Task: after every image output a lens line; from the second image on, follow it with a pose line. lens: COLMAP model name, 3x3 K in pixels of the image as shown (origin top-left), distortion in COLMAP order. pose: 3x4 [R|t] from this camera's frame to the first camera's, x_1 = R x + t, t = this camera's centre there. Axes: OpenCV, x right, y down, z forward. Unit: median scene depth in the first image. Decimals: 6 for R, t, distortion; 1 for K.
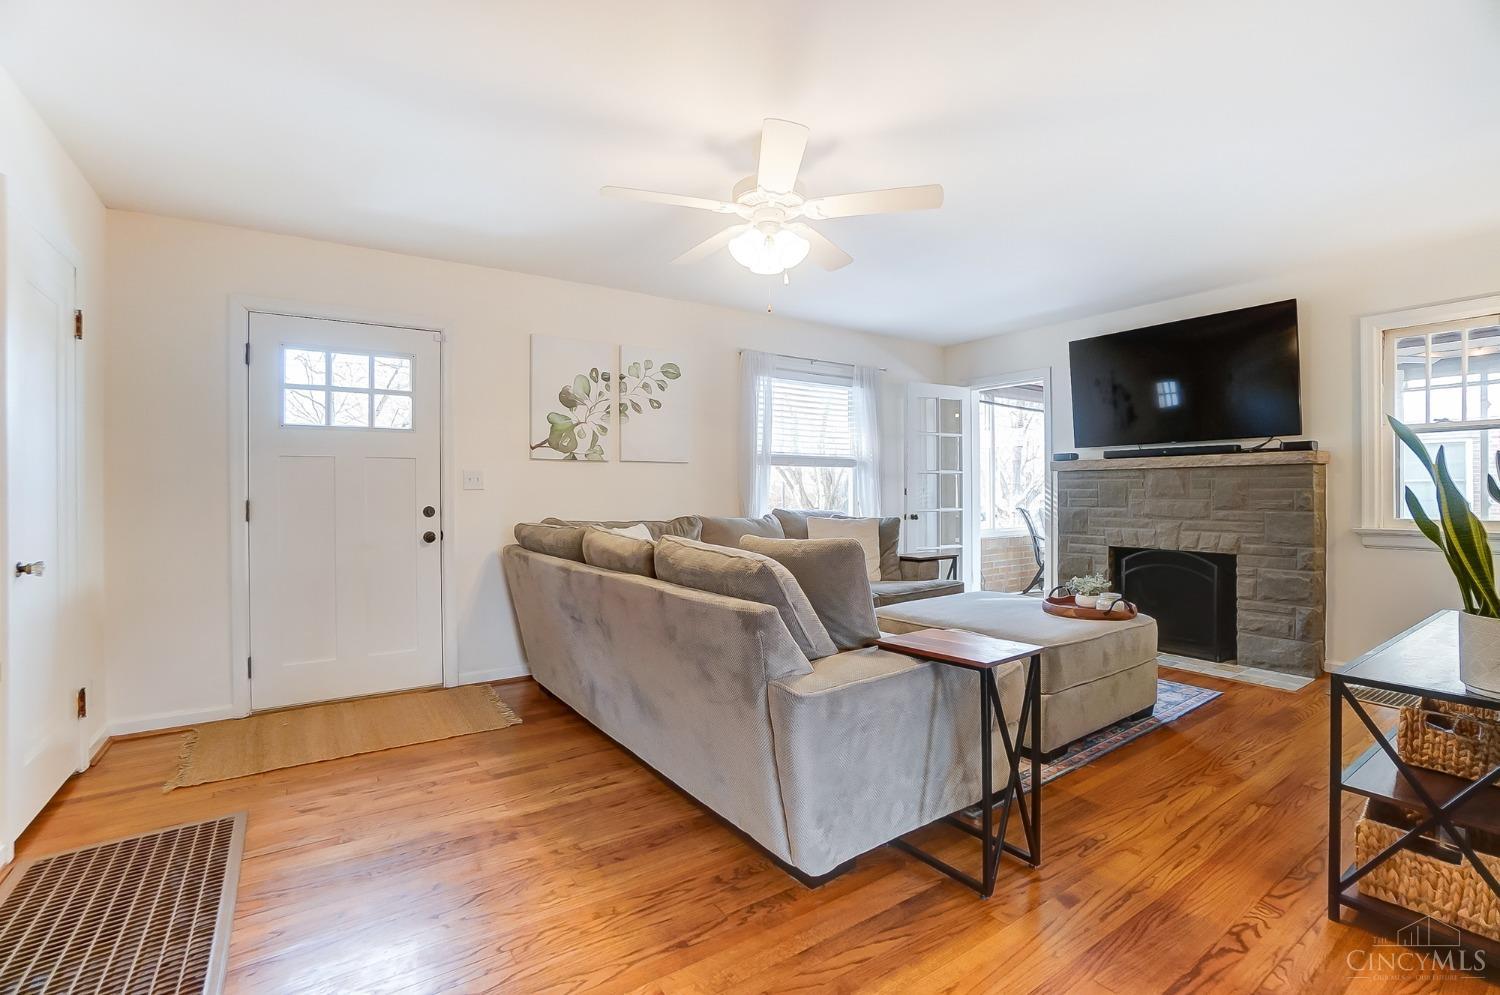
lens RADIAL K [[658.4, 0, 731.0], [0, 658.4, 495.2], [0, 0, 1]] dist [-0.020803, 0.000614]
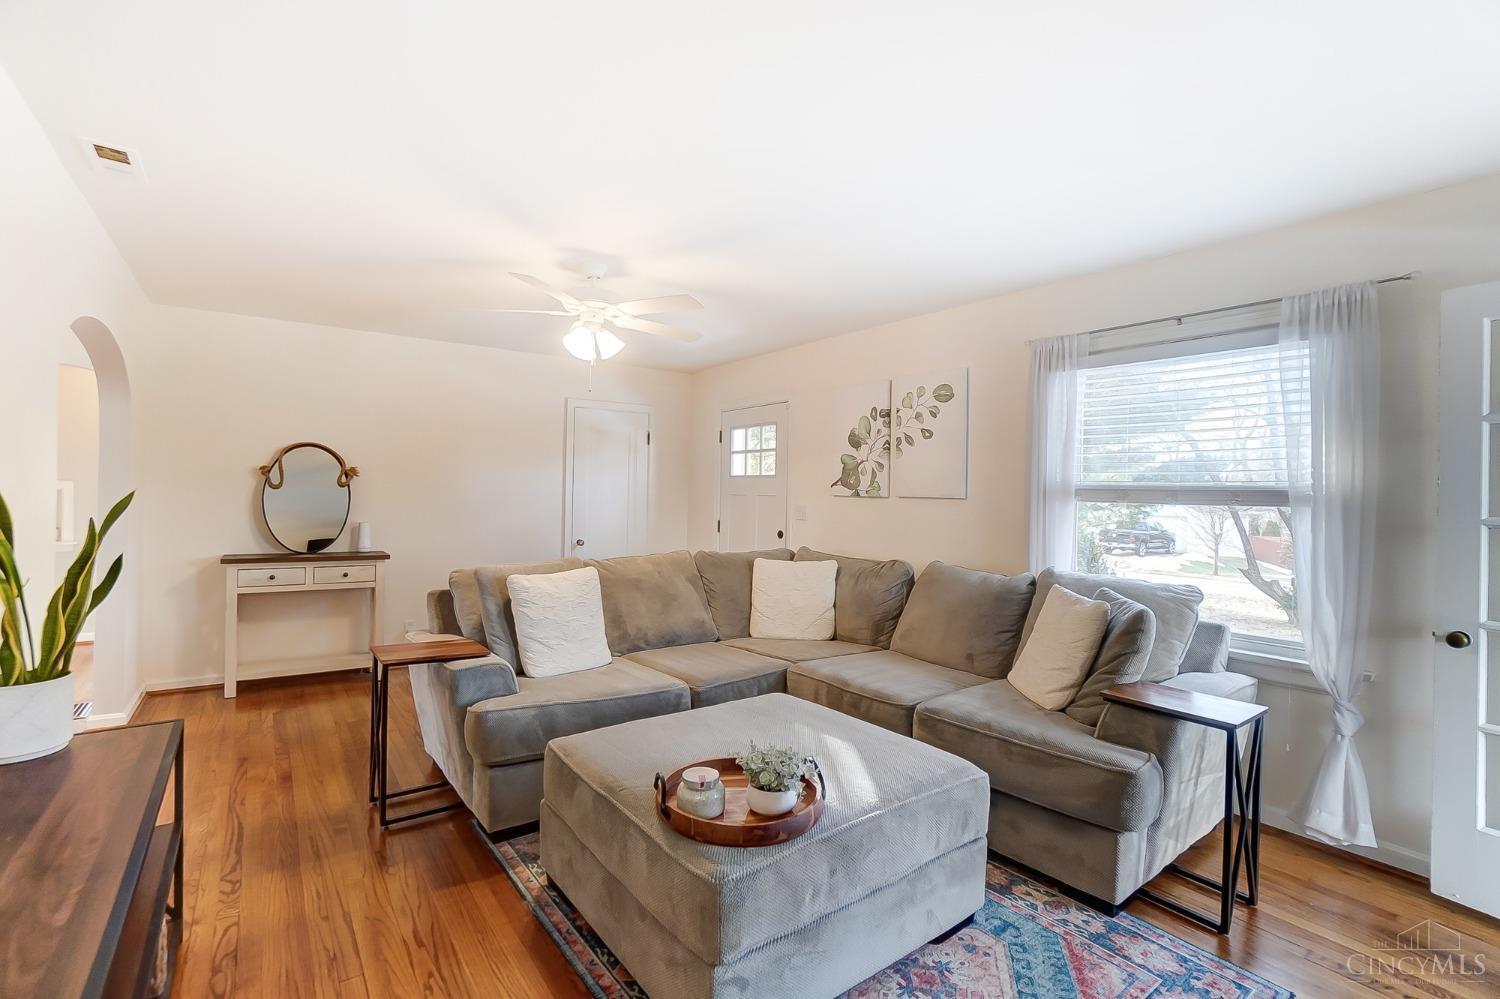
lens RADIAL K [[658.4, 0, 731.0], [0, 658.4, 497.2], [0, 0, 1]] dist [-0.020803, 0.000614]
pose [[0.038249, 0.011580, -0.999201, 0.834282], [-0.034906, 0.999338, 0.010245, -0.056255], [0.998658, 0.034487, 0.038628, 0.758262]]
